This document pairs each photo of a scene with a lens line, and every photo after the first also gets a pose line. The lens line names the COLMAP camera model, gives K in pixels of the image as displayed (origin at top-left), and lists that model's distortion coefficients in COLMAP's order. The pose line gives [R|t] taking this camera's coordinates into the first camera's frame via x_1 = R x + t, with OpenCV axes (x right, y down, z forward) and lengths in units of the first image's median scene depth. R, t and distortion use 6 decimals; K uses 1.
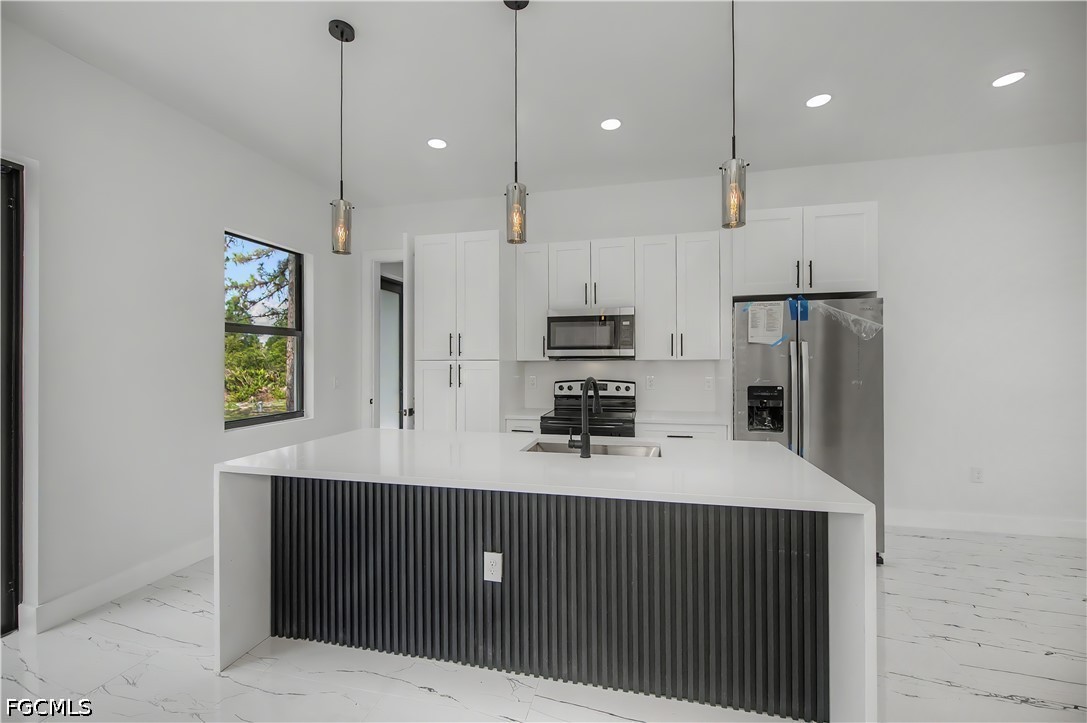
lens RADIAL K [[435.1, 0, 545.9], [0, 435.1, 360.7], [0, 0, 1]] dist [0.003493, -0.002408]
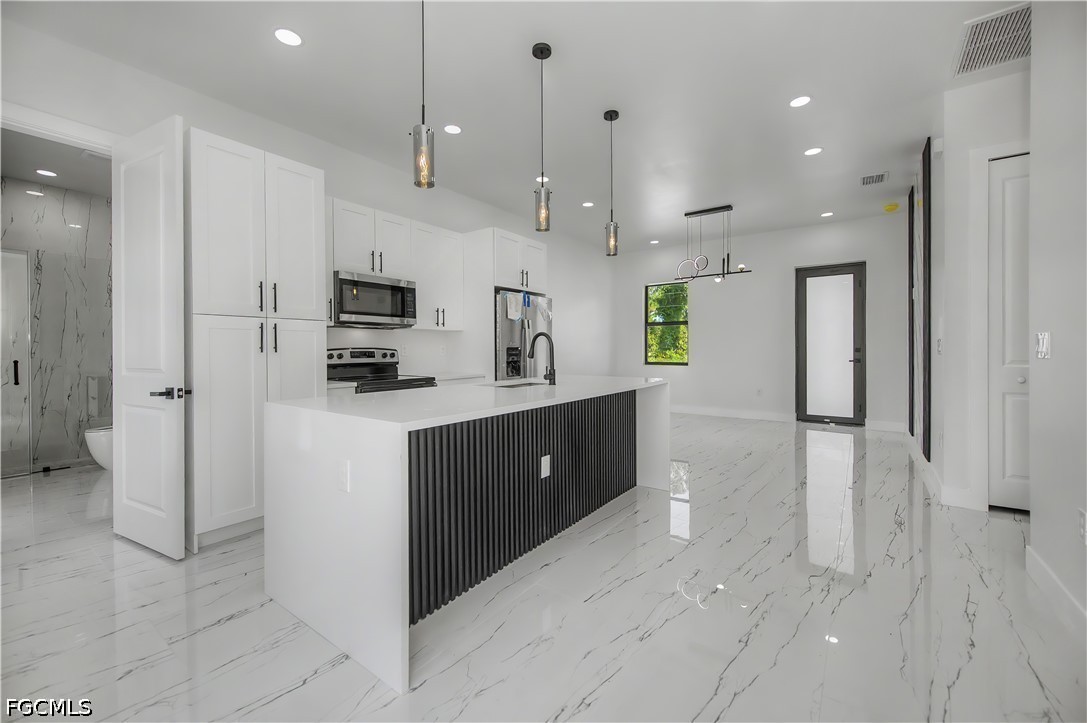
lens RADIAL K [[435.1, 0, 546.8], [0, 435.1, 353.4], [0, 0, 1]] dist [0.003493, -0.002408]
pose [[0.379923, -0.007516, 0.924988, -0.695209], [0.002546, 0.999972, 0.007080, 0.054804], [-0.925015, -0.000334, 0.379931, 0.240684]]
